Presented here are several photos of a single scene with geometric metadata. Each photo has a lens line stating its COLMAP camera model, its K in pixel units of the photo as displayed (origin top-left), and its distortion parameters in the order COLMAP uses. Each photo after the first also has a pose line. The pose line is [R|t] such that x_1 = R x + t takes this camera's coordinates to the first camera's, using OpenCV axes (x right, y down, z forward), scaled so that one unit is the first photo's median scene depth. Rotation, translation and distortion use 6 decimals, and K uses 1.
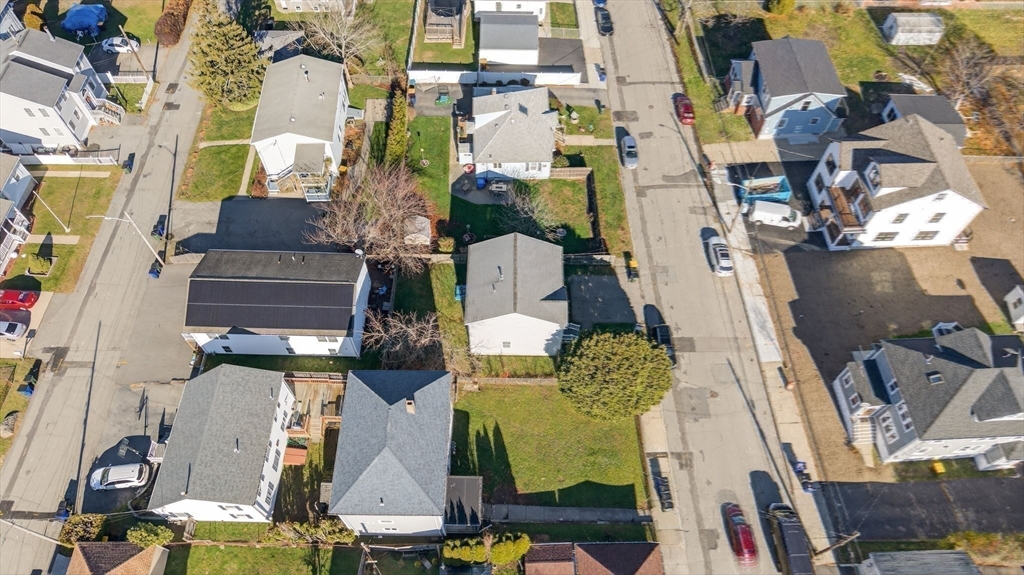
lens RADIAL K [[693.3, 0, 508.2], [0, 693.3, 285.5], [0, 0, 1]] dist [0.019409, -0.025174]
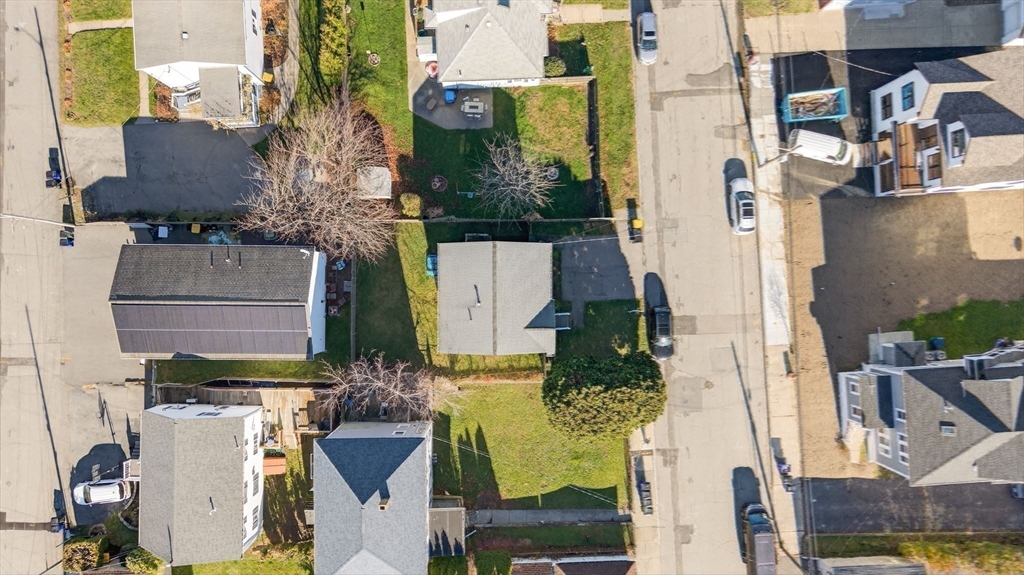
lens RADIAL K [[693.3, 0, 510.2], [0, 693.3, 288.2], [0, 0, 1]] dist [0.019409, -0.025174]
pose [[0.999885, -0.014682, 0.003749, 0.022731], [0.010406, 0.845156, 0.534418, -0.412190], [-0.011015, -0.534318, 0.845212, 0.251844]]
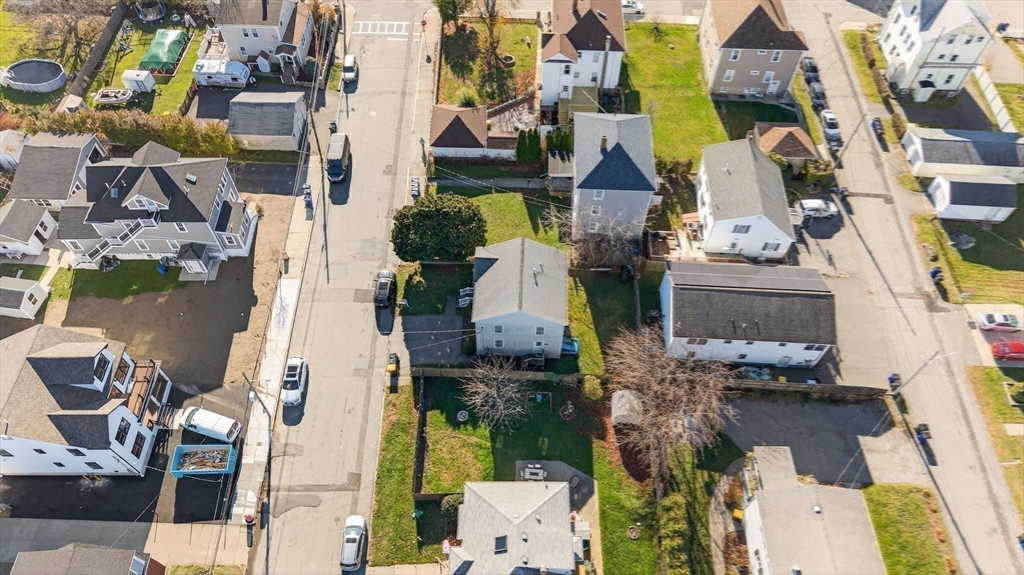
lens RADIAL K [[693.3, 0, 515.5], [0, 693.3, 285.0], [0, 0, 1]] dist [0.019409, -0.025174]
pose [[-0.999393, -0.034783, -0.001992, 0.018299], [0.011505, -0.383446, 0.923492, -0.853060], [-0.032886, 0.922908, 0.383613, 0.526773]]
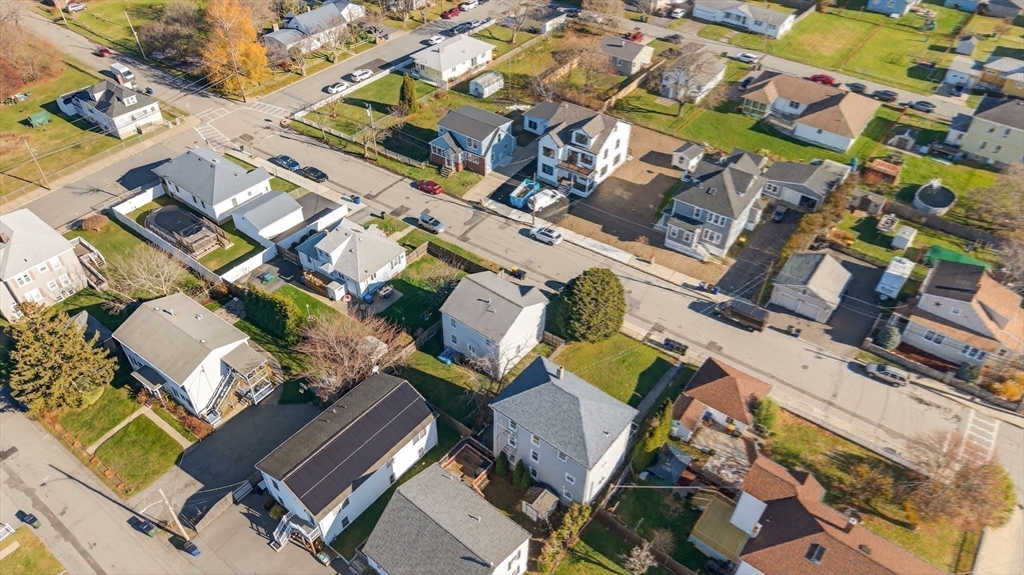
lens RADIAL K [[693.3, 0, 509.4], [0, 693.3, 290.8], [0, 0, 1]] dist [0.019409, -0.025174]
pose [[0.609396, -0.524314, 0.594753, -0.613711], [0.664147, 0.747287, -0.021715, 0.020681], [-0.433066, 0.408237, 0.803615, -0.018204]]
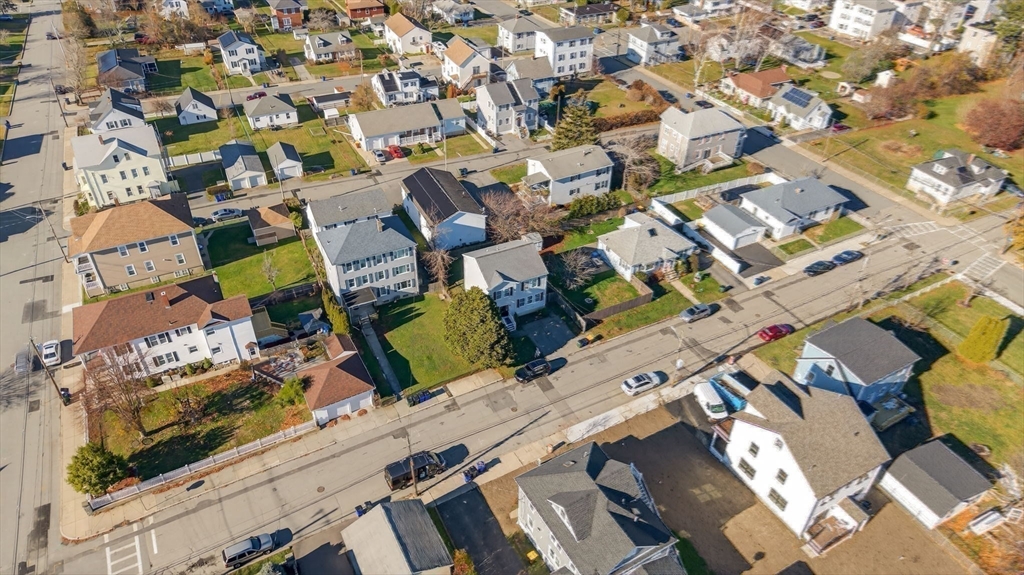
lens RADIAL K [[693.3, 0, 513.5], [0, 693.3, 281.2], [0, 0, 1]] dist [0.019409, -0.025174]
pose [[0.456804, 0.530131, -0.714347, 0.950748], [-0.759258, 0.650785, -0.002562, 0.010701], [0.463527, 0.543544, 0.699787, 0.008378]]
